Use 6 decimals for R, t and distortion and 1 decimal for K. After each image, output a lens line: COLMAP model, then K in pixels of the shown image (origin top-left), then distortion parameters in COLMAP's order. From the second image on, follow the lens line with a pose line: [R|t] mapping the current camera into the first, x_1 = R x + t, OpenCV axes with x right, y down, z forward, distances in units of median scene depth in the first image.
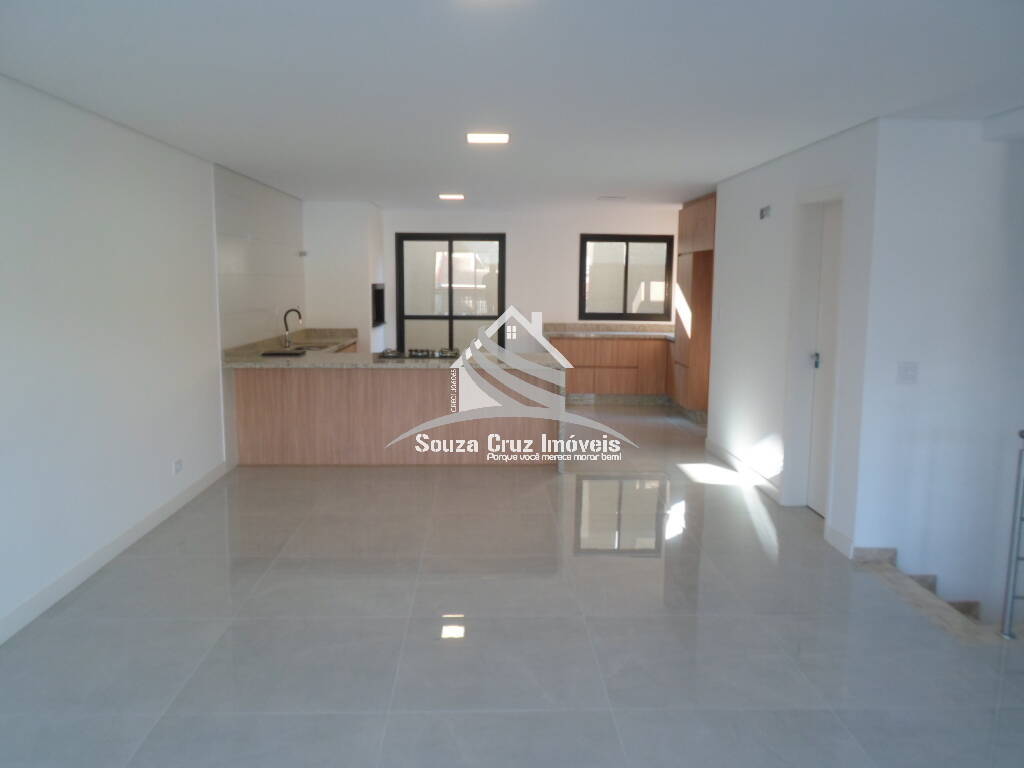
lens RADIAL K [[788.2, 0, 507.3], [0, 788.2, 370.9], [0, 0, 1]] dist [0.000941, -0.009890]
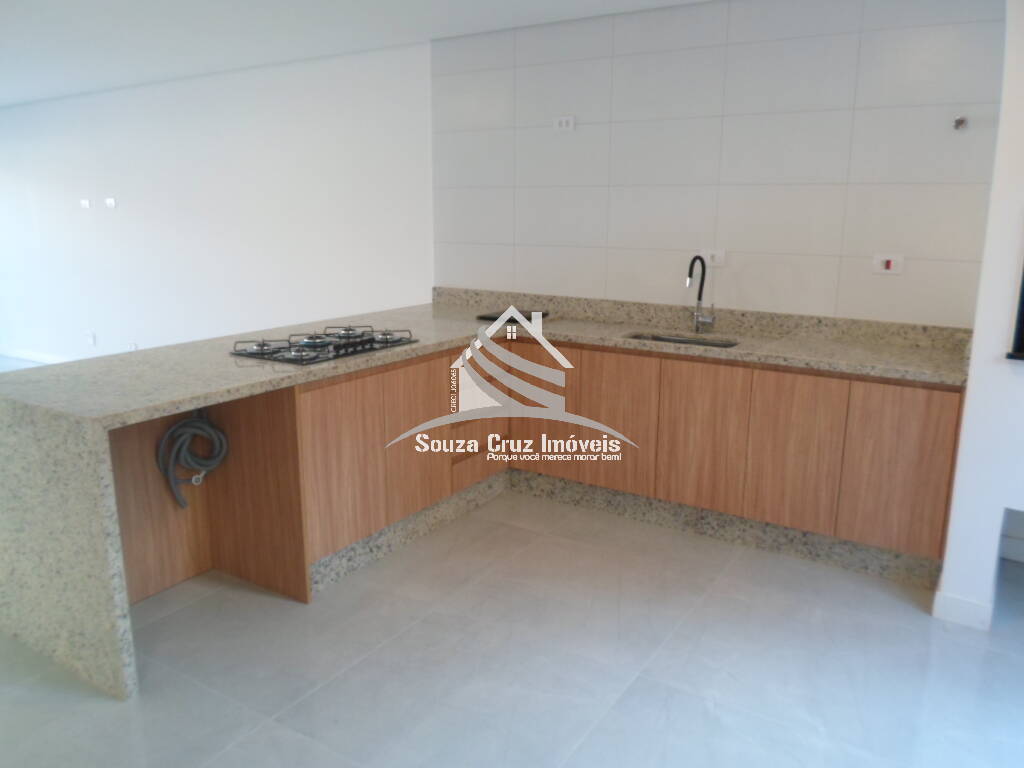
lens RADIAL K [[790.8, 0, 511.2], [0, 790.8, 368.6], [0, 0, 1]] dist [0.001748, -0.011498]
pose [[-0.560456, 0.162746, -0.812036, 0.163527], [-0.105024, 0.958620, 0.264610, -0.106914], [0.821498, 0.233585, -0.520172, 0.980918]]
